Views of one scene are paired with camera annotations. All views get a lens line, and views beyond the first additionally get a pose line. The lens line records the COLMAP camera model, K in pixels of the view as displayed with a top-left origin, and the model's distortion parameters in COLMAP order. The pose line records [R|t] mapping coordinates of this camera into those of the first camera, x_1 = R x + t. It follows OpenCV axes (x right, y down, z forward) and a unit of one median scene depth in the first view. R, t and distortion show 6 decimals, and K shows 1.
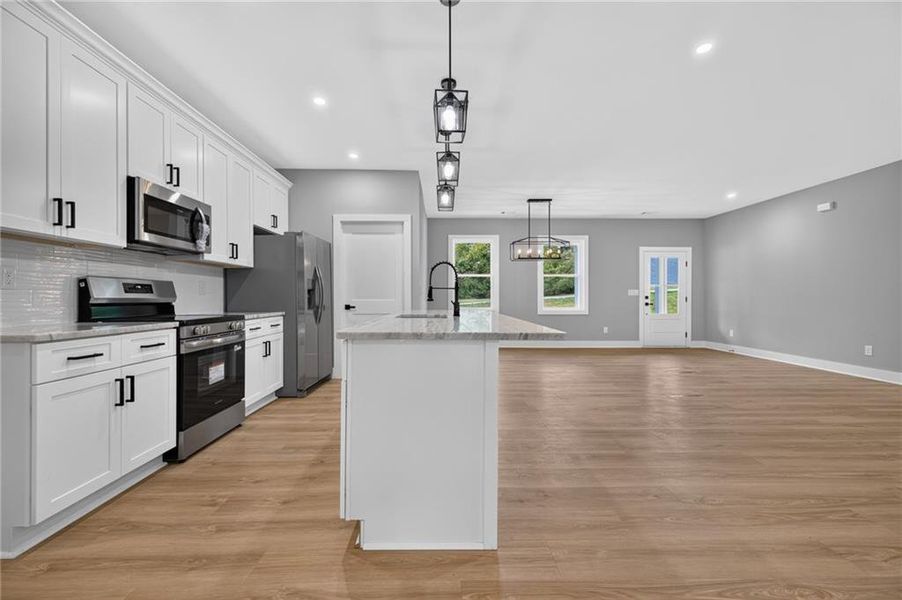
lens RADIAL K [[381.9, 0, 448.9], [0, 381.9, 297.6], [0, 0, 1]] dist [0.003055, 0.000388]
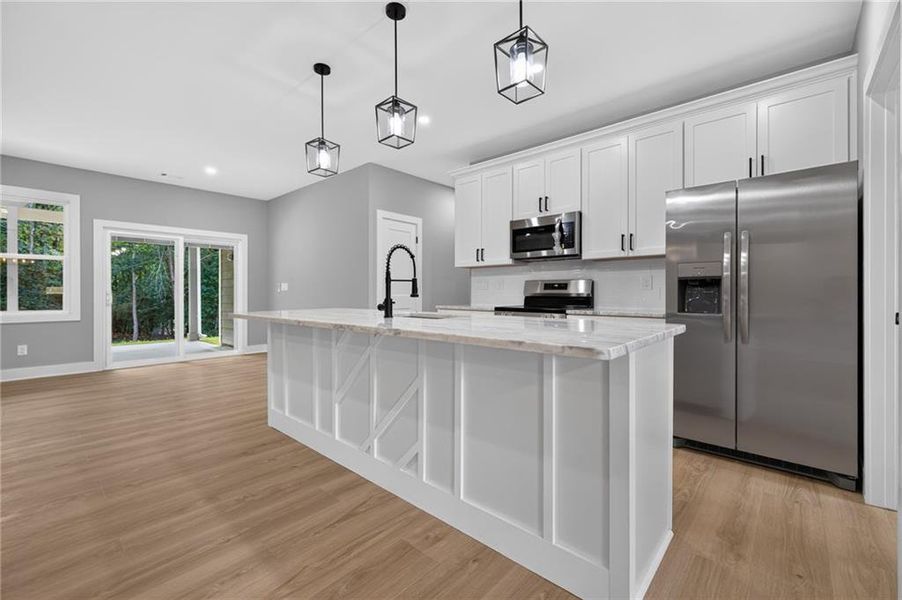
lens RADIAL K [[381.9, 0, 452.0], [0, 381.9, 294.6], [0, 0, 1]] dist [0.003055, 0.000388]
pose [[-0.688203, 0.002677, -0.725513, 0.495445], [-0.002663, 0.999977, 0.006215, -0.001033], [0.725513, 0.006209, -0.688180, 1.670579]]
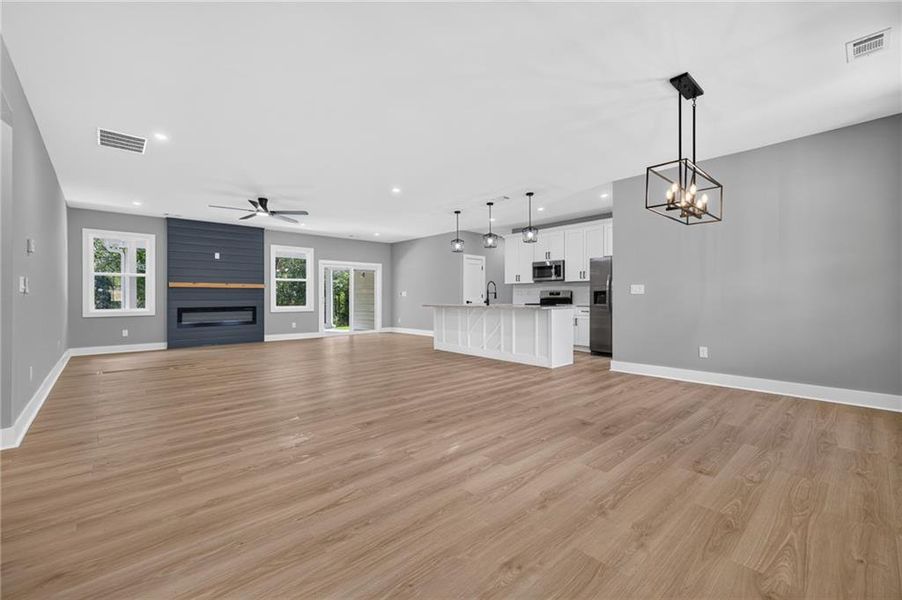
lens RADIAL K [[381.9, 0, 449.8], [0, 381.9, 297.1], [0, 0, 1]] dist [0.003055, 0.000388]
pose [[-0.755514, 0.002496, -0.655128, 1.747348], [0.000692, 0.999995, 0.003012, -0.006581], [0.655133, 0.001822, -0.755512, 2.672007]]
